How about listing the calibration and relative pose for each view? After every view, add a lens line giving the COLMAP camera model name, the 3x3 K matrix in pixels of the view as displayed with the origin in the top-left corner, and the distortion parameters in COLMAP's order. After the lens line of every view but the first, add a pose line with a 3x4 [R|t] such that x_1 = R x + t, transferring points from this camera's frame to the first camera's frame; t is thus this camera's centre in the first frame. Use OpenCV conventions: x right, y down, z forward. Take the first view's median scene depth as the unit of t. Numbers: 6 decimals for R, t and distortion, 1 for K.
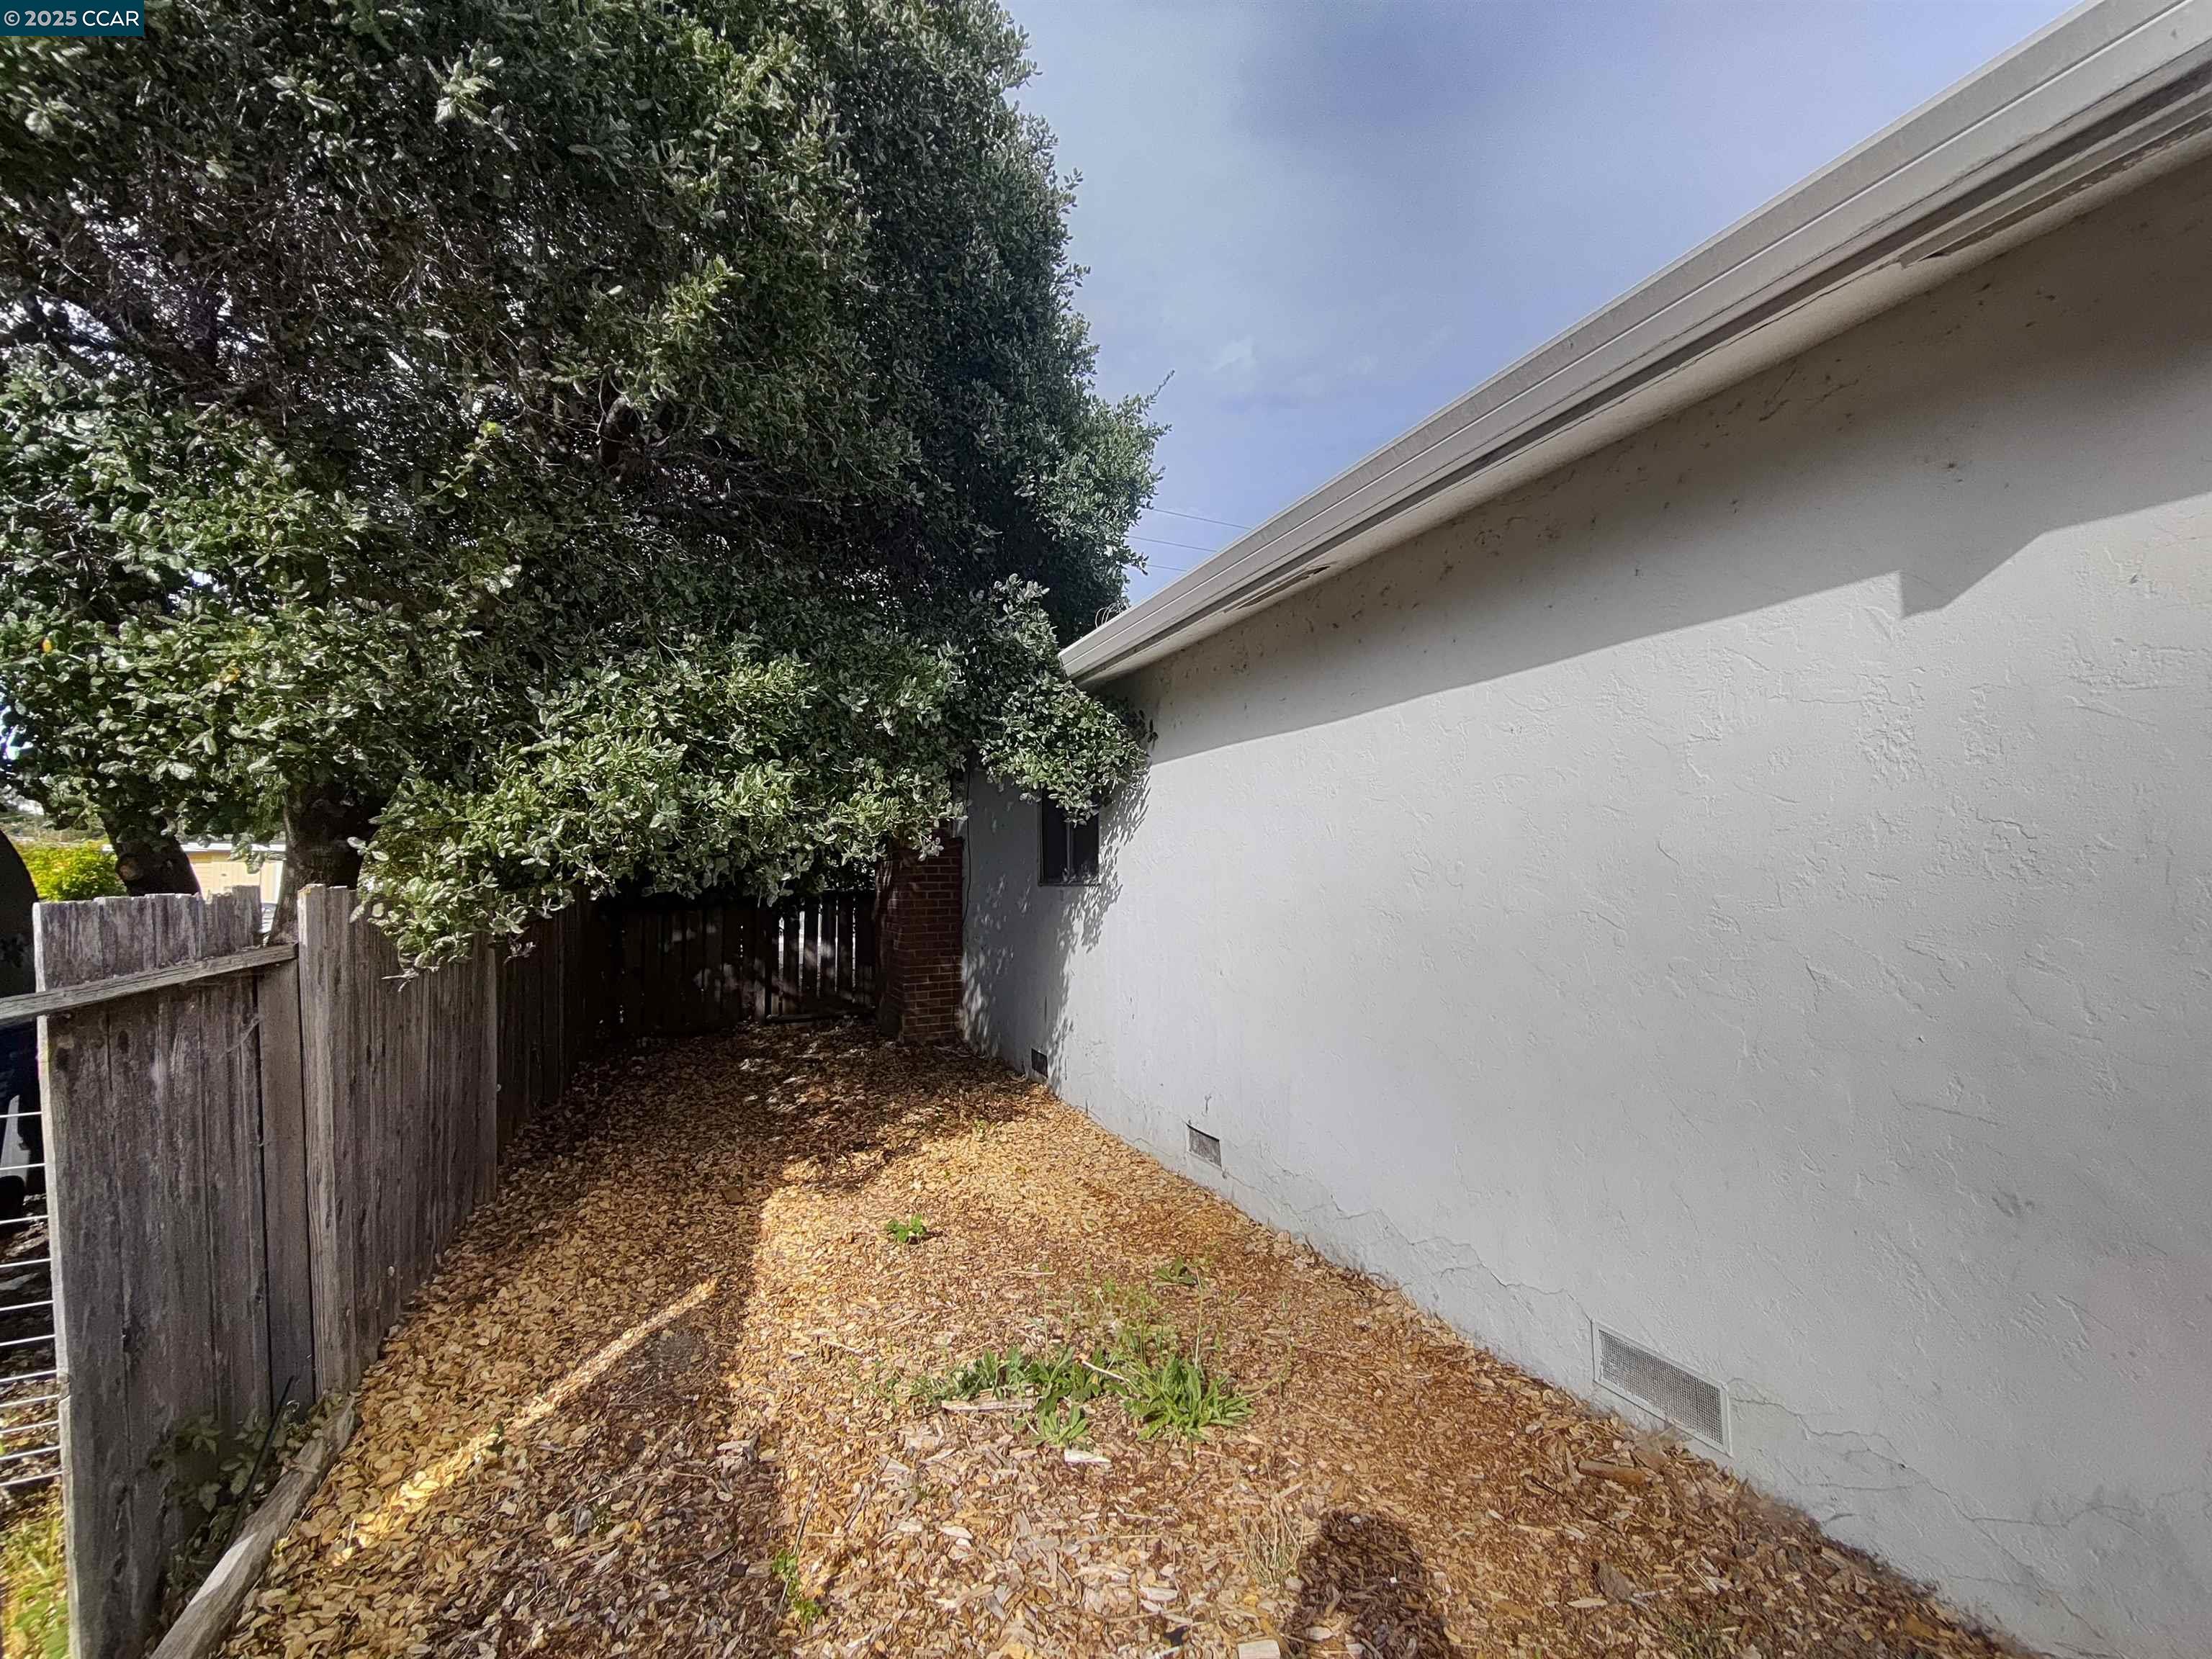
lens RADIAL K [[995.7, 0, 1106.0], [0, 995.7, 829.5], [0, 0, 1]] dist [0.019419, -0.009929]
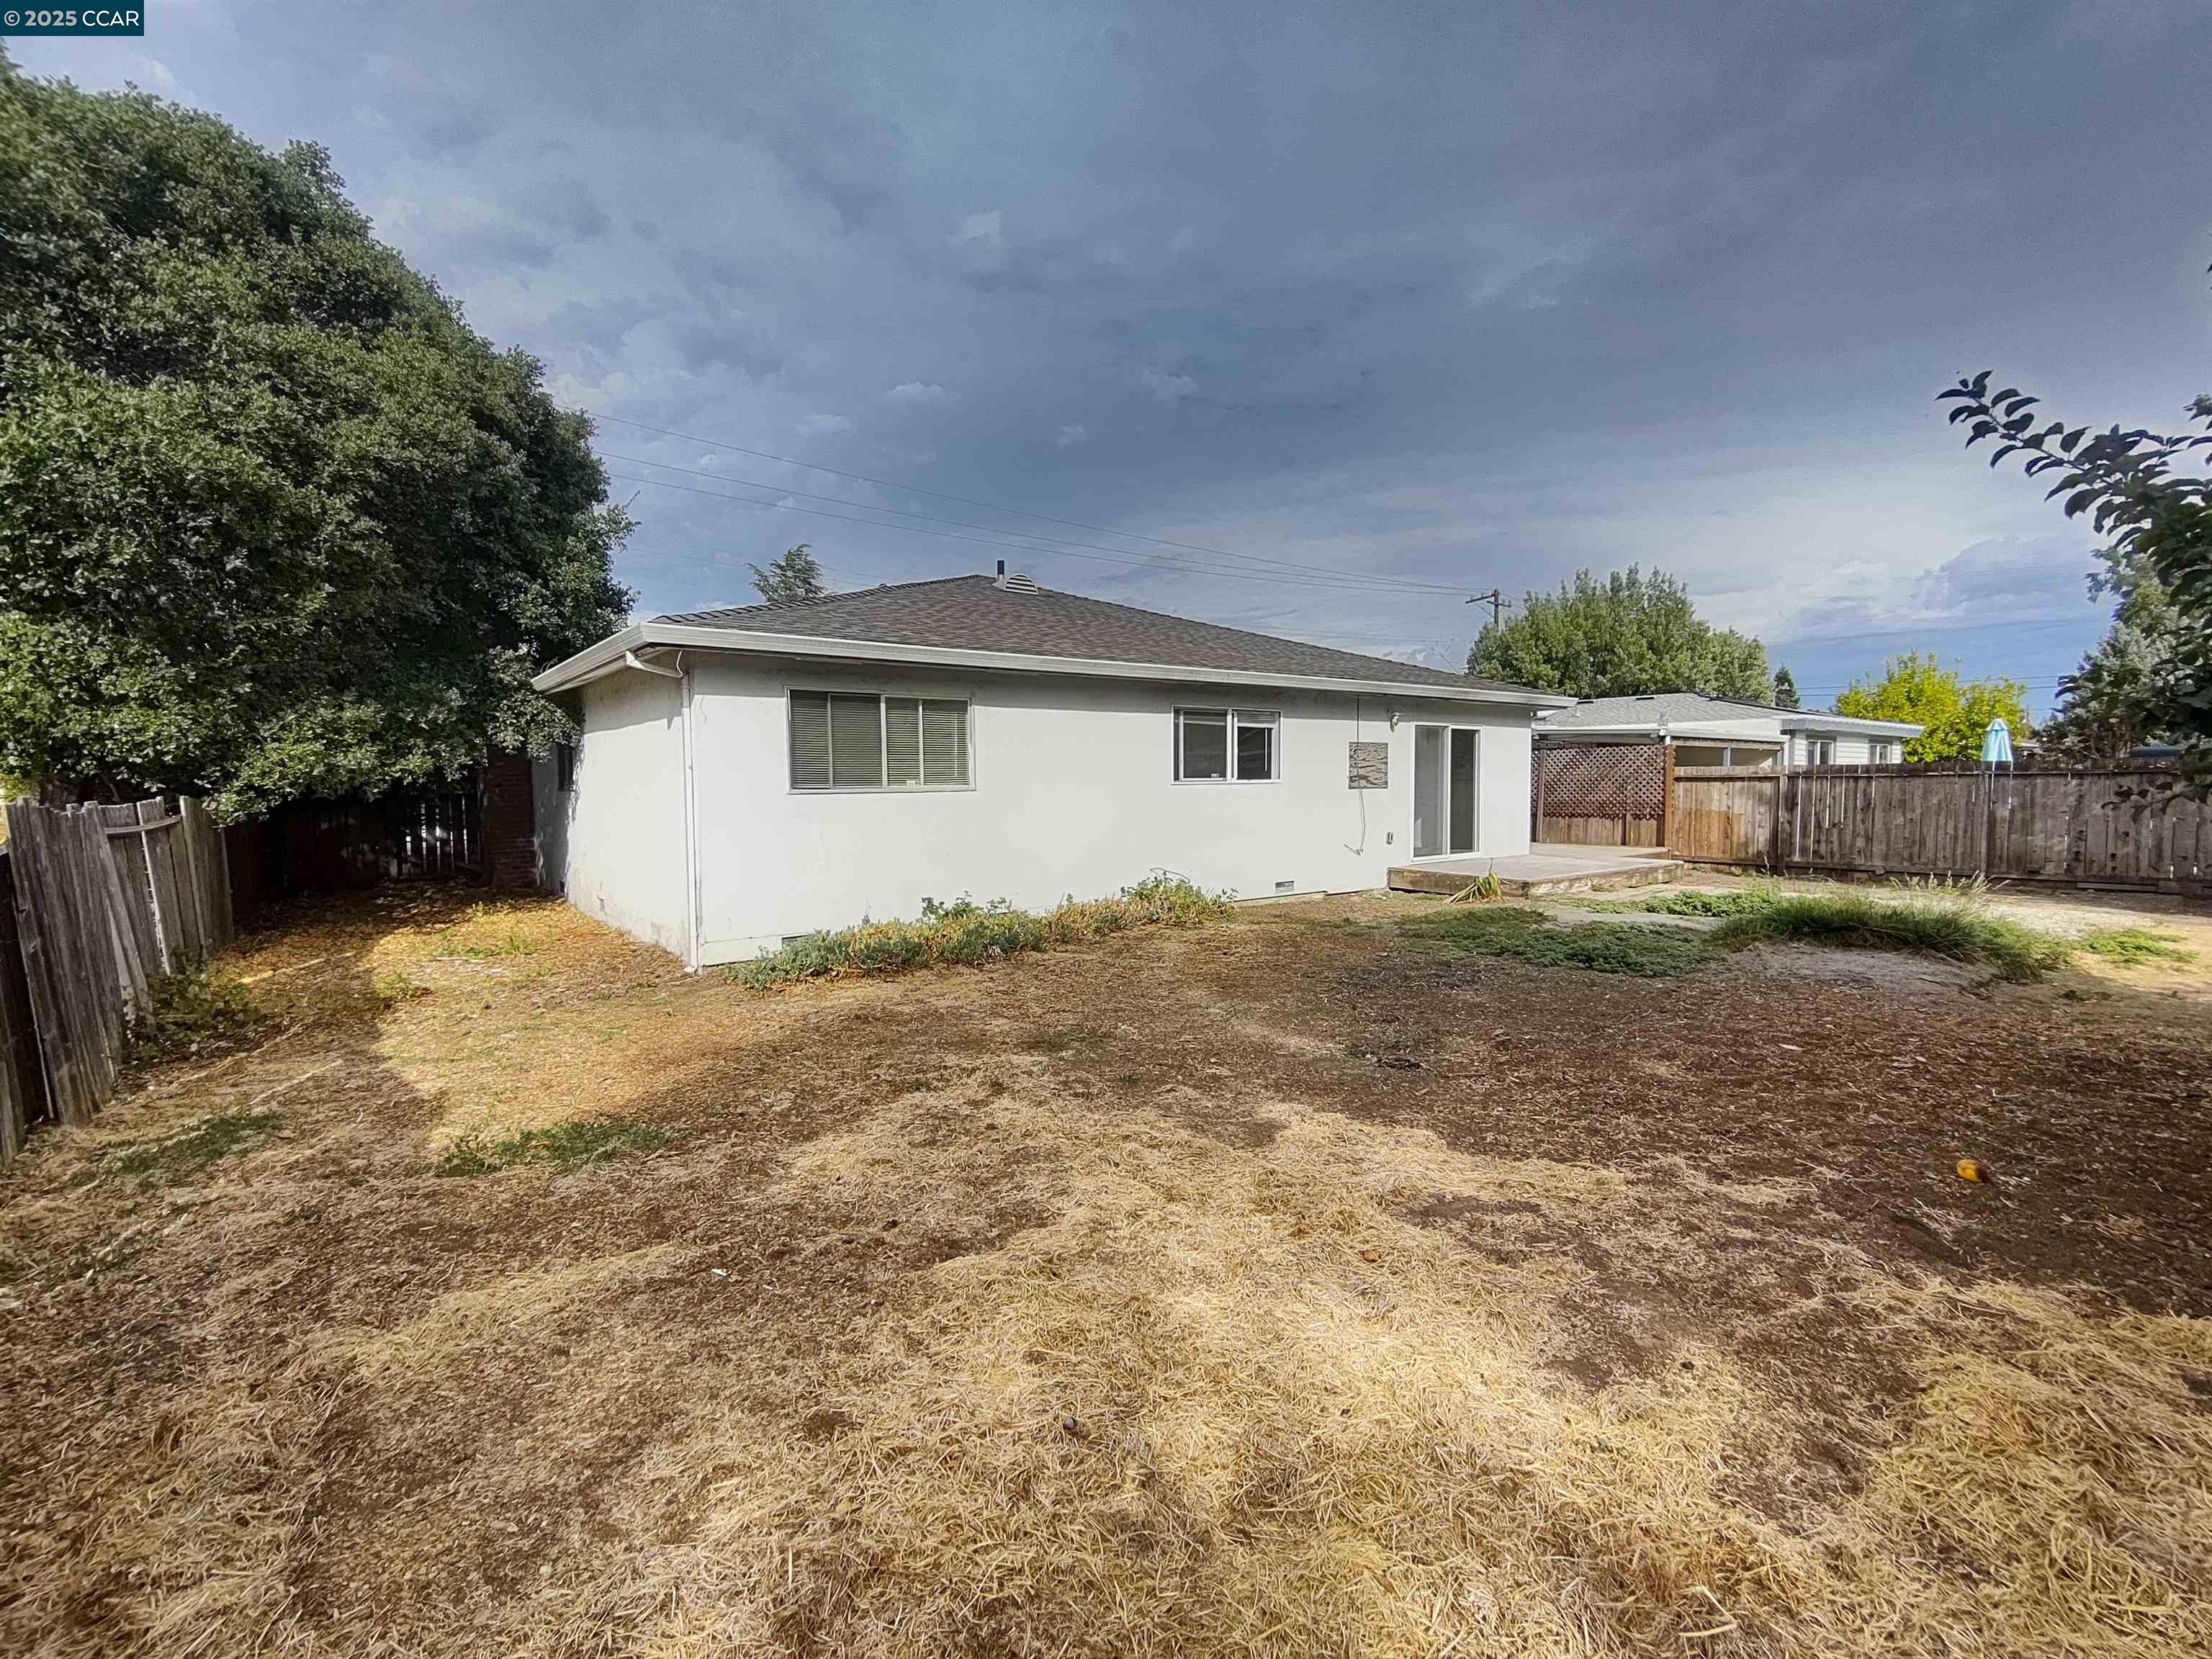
lens RADIAL K [[985.7, 0, 1106.0], [0, 985.7, 829.5], [0, 0, 1]] dist [-0.004505, 0.005650]
pose [[0.963920, -0.021669, 0.265309, 0.741147], [-0.005687, 0.994777, 0.101909, -0.110341], [-0.266132, -0.099741, 0.958763, -1.758464]]
